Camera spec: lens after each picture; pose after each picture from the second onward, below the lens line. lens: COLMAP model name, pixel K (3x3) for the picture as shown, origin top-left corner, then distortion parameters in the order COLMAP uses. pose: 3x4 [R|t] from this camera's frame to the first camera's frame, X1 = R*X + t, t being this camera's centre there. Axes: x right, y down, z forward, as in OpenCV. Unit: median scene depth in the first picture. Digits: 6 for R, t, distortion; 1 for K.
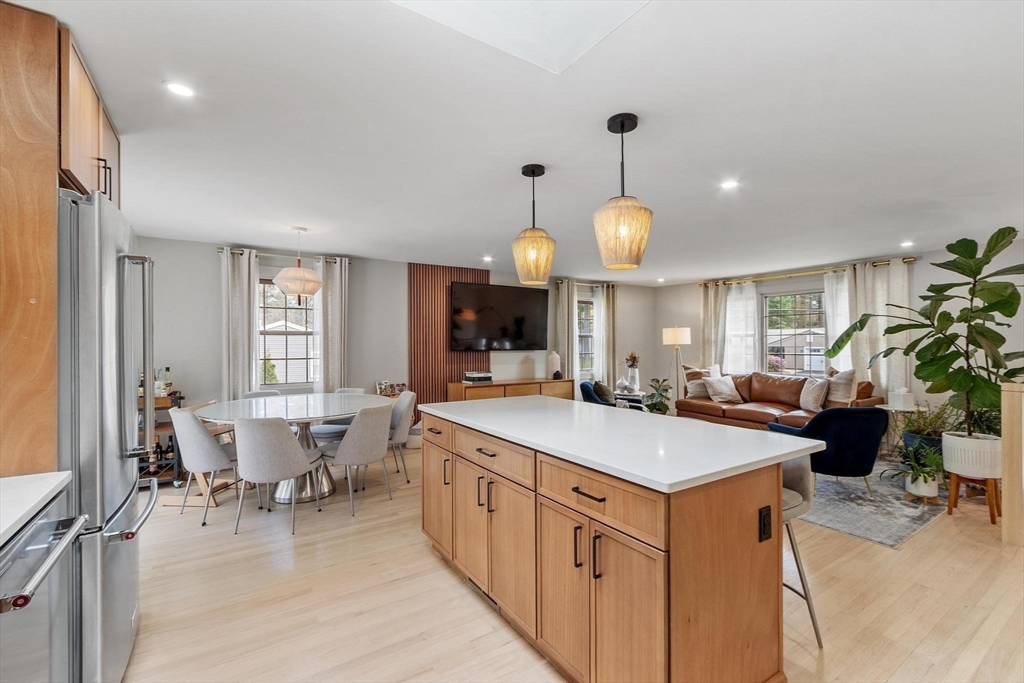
lens RADIAL K [[446.8, 0, 512.0], [0, 446.8, 341.5], [0, 0, 1]] dist [0.001624, -0.000254]
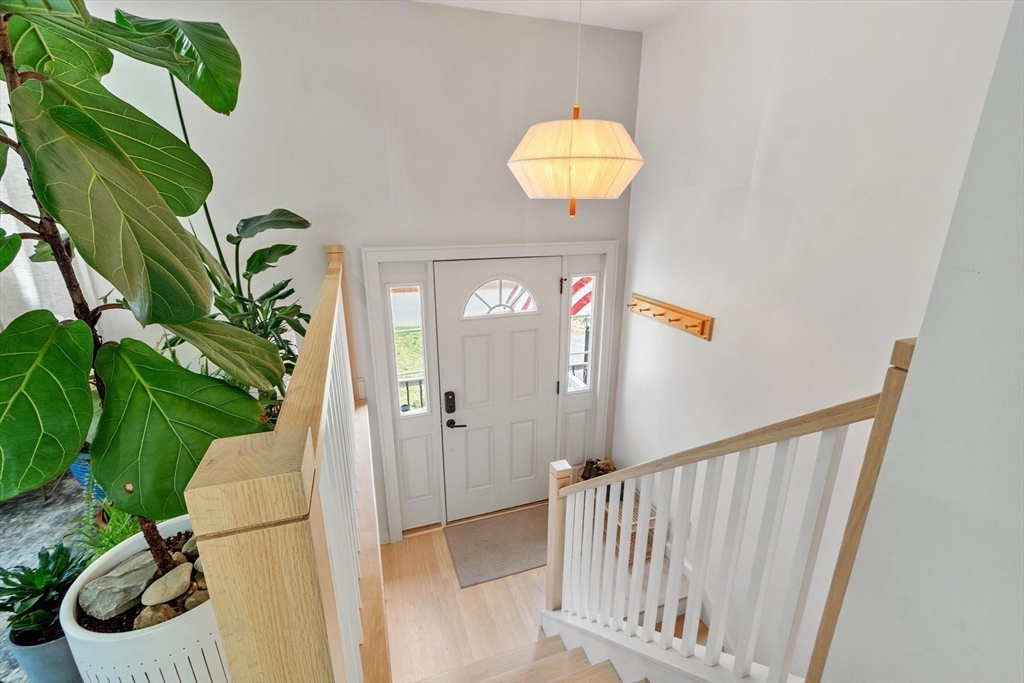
lens RADIAL K [[446.9, 0, 511.9], [0, 446.9, 335.6], [0, 0, 1]] dist [0.002072, 0.000123]
pose [[0.236357, -0.276426, 0.931517, 0.563757], [-0.000659, 0.958634, 0.284640, 0.007577], [-0.971666, -0.067891, 0.226398, 0.492747]]
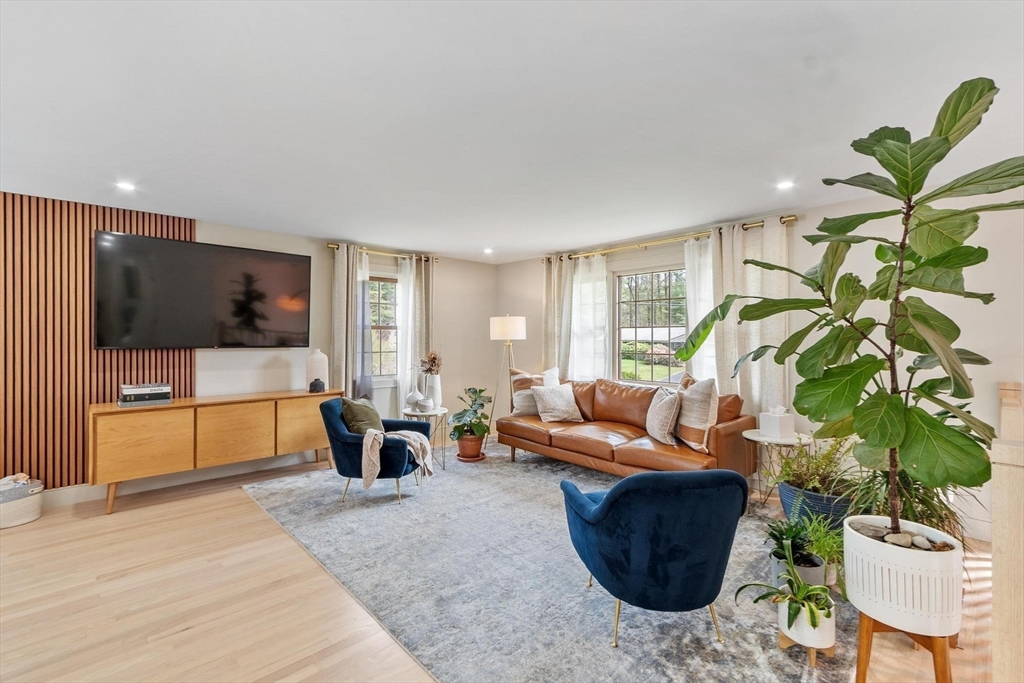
lens RADIAL K [[446.9, 0, 511.9], [0, 446.9, 335.6], [0, 0, 1]] dist [0.002072, 0.000123]
pose [[0.985846, 0.005216, 0.167573, 0.347255], [-0.004902, 0.999985, -0.002286, 0.001922], [-0.167583, 0.001432, 0.985857, 0.385352]]
